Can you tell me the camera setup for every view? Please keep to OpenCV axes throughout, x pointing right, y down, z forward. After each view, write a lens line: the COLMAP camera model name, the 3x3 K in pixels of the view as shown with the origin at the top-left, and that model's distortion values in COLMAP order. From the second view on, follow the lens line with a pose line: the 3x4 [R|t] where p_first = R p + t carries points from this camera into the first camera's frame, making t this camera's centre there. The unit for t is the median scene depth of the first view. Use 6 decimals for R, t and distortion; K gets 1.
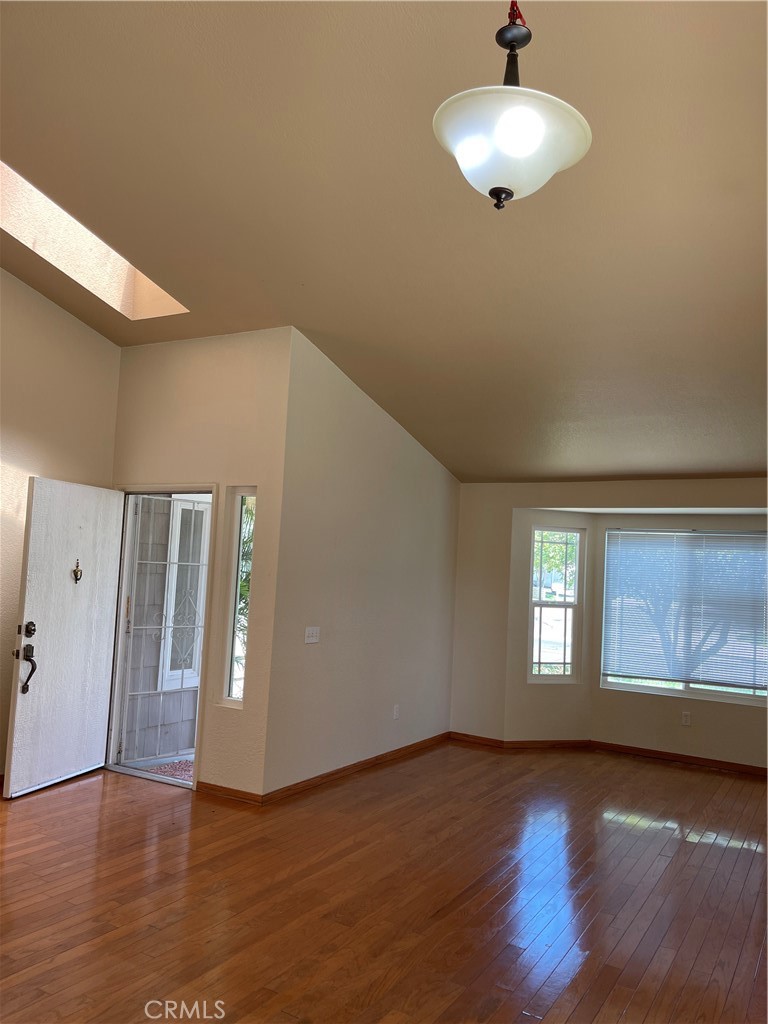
lens RADIAL K [[770.6, 0, 394.5], [0, 770.6, 526.6], [0, 0, 1]] dist [0.057257, -0.078006]
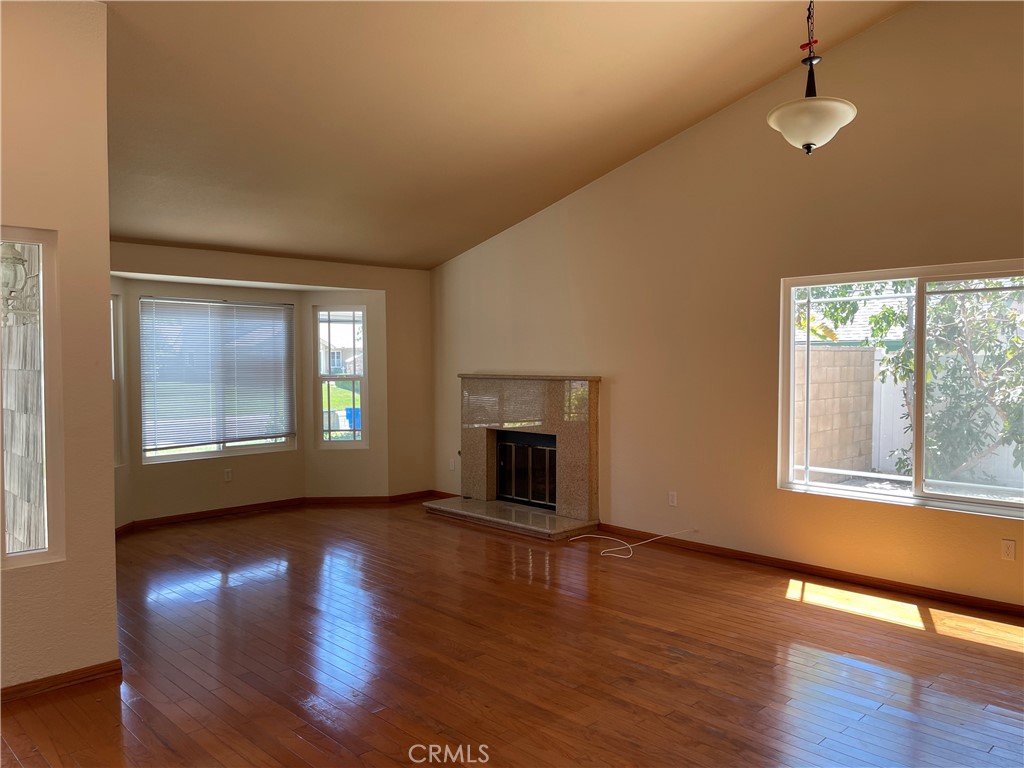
lens RADIAL K [[770.6, 0, 527.2], [0, 770.6, 393.2], [0, 0, 1]] dist [0.057257, -0.078006]
pose [[0.251371, -0.093734, 0.963341, -0.552062], [-0.043899, 0.993171, 0.108091, -0.003067], [-0.966895, -0.069461, 0.245540, 0.330401]]
